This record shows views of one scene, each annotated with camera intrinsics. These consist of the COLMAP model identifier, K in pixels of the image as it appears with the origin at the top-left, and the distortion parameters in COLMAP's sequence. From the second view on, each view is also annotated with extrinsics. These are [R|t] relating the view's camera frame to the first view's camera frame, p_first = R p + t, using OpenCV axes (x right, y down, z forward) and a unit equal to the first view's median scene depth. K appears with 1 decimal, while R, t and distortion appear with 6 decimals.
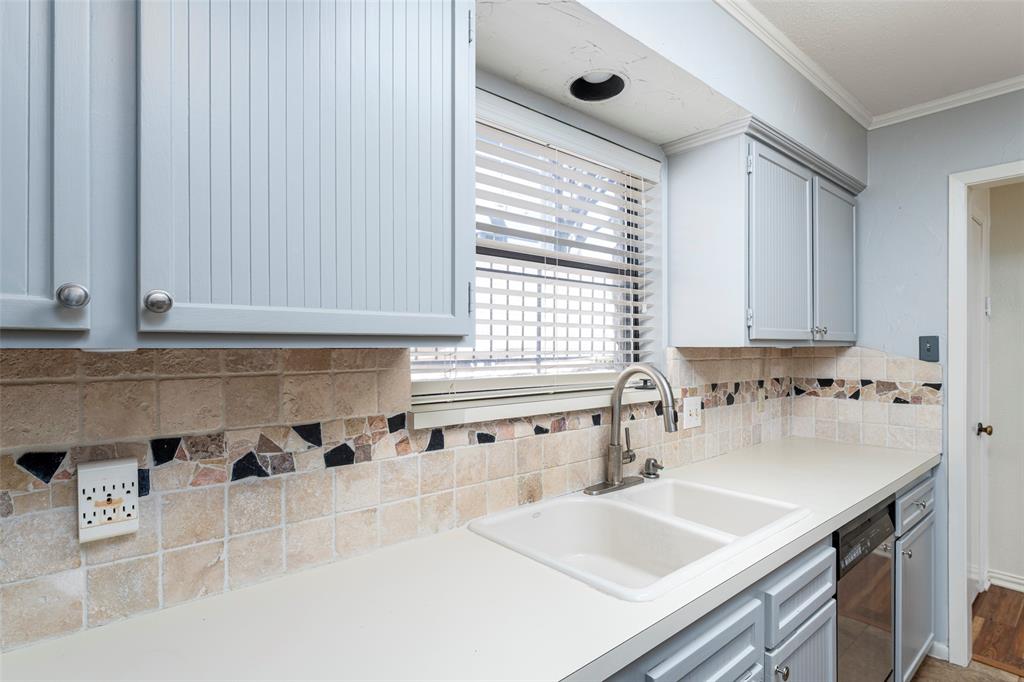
lens RADIAL K [[517.8, 0, 516.5], [0, 517.8, 349.7], [0, 0, 1]] dist [0.000150, 0.000053]
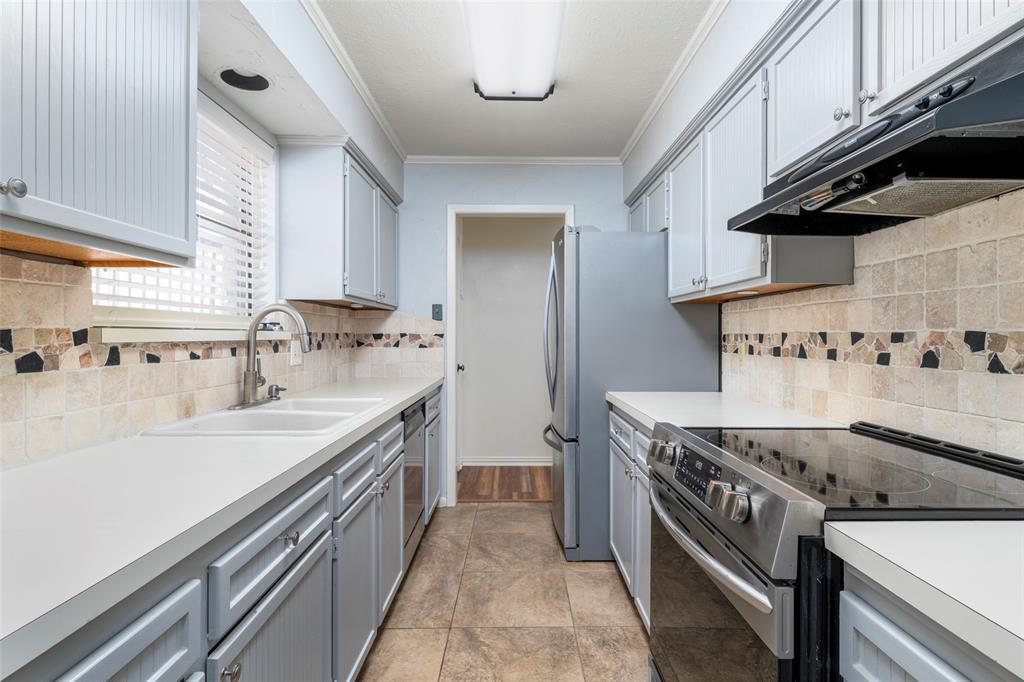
lens RADIAL K [[517.8, 0, 516.7], [0, 517.8, 336.4], [0, 0, 1]] dist [0.000150, 0.000053]
pose [[0.647518, 0.002512, 0.762046, -0.334923], [-0.000511, 0.999996, -0.002863, 0.103071], [-0.762050, 0.001465, 0.647516, -0.275896]]
